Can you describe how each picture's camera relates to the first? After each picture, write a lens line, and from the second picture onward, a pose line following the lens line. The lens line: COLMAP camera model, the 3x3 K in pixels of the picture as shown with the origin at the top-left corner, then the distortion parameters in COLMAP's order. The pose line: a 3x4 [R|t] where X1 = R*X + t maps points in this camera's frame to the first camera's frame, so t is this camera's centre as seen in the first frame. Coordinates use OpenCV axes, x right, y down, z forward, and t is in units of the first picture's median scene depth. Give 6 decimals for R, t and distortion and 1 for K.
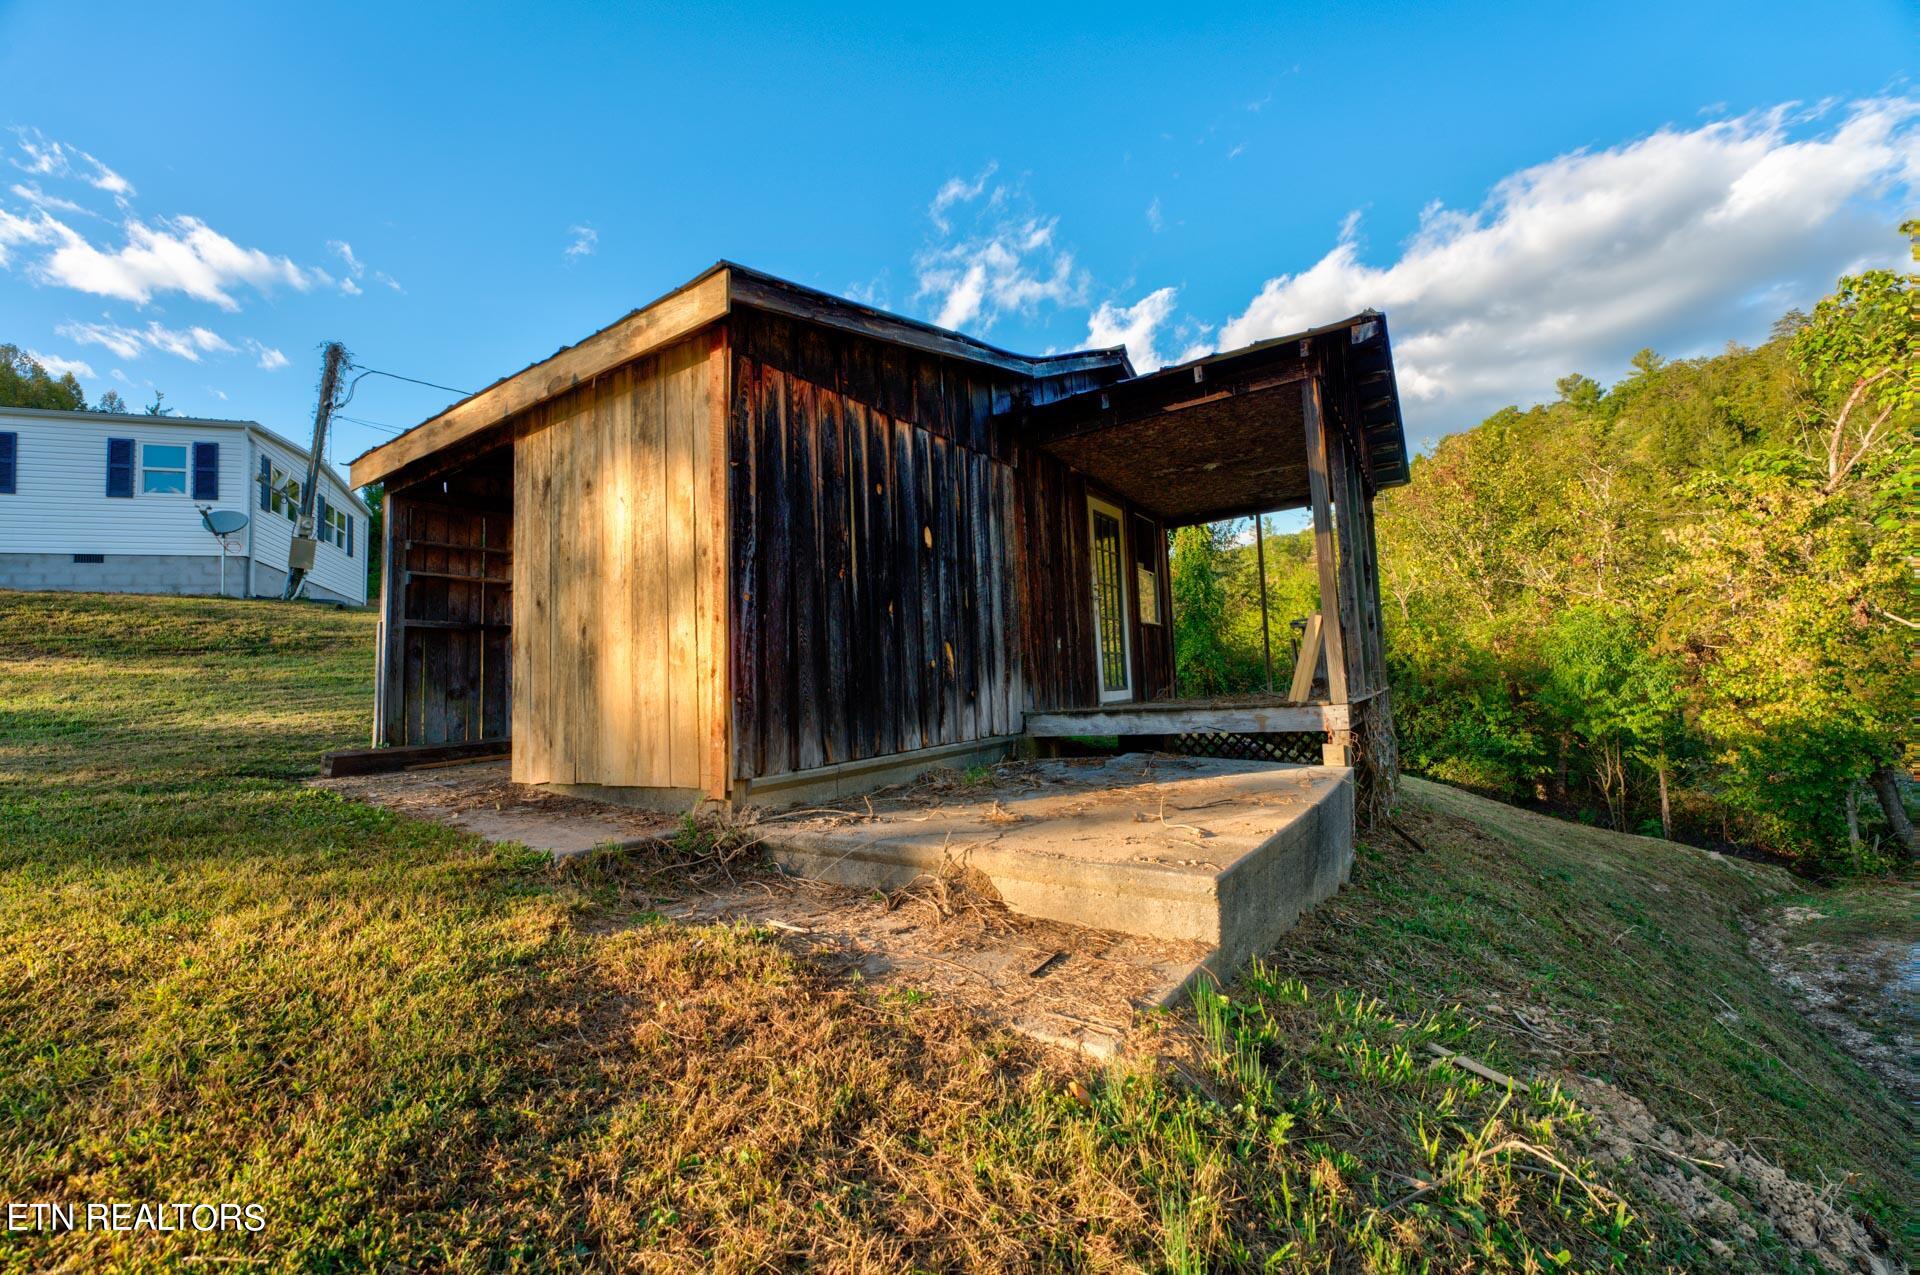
lens RADIAL K [[789.4, 0, 961.5], [0, 789.4, 633.4], [0, 0, 1]] dist [-0.029597, 0.003692]
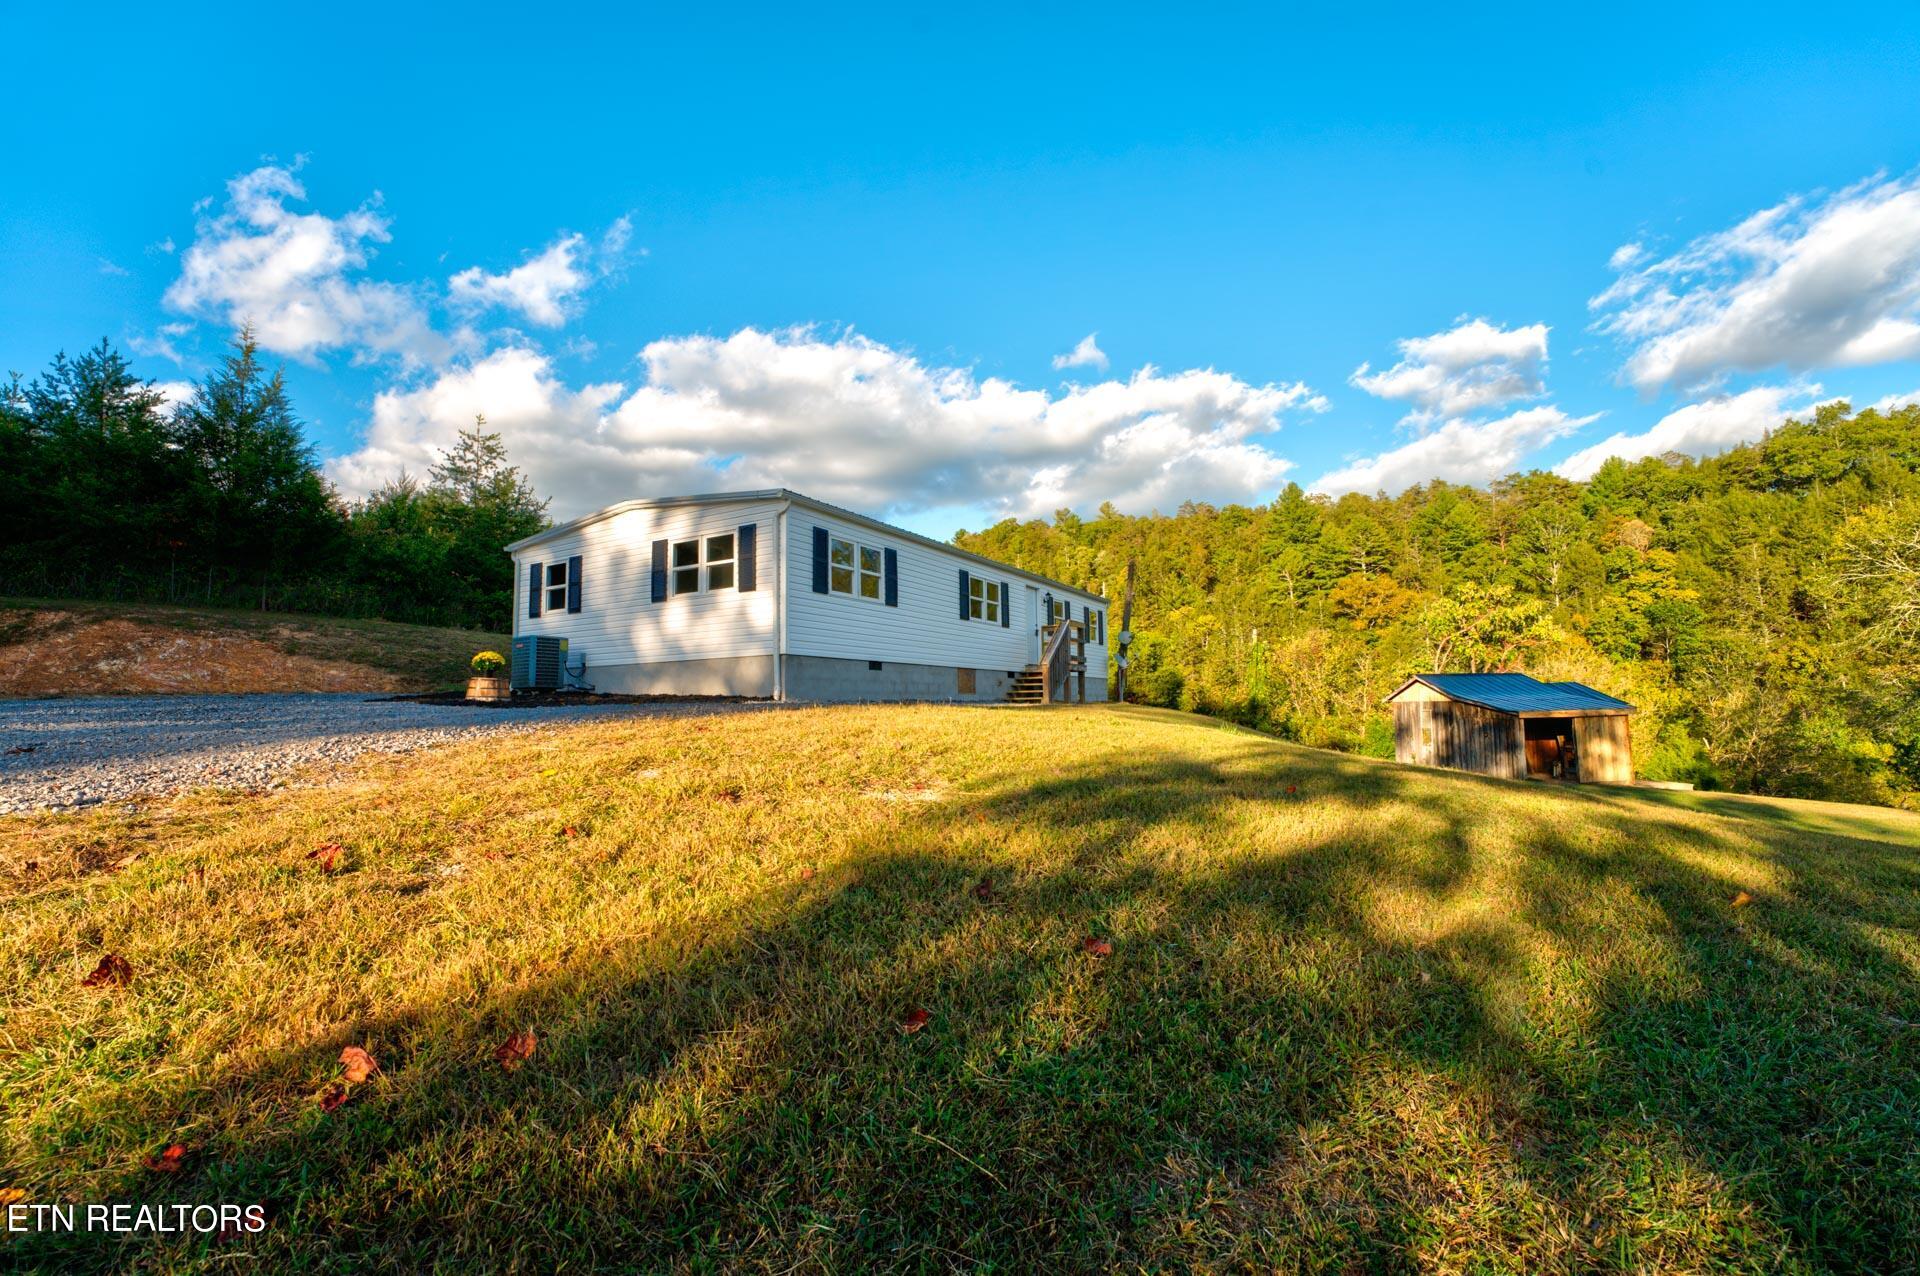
lens RADIAL K [[789.4, 0, 957.8], [0, 789.4, 642.3], [0, 0, 1]] dist [-0.029597, 0.003692]
pose [[0.794486, 0.086603, 0.601075, -1.897496], [-0.068043, 0.996241, -0.053602, -0.052149], [-0.603458, 0.001687, 0.797393, -0.163179]]
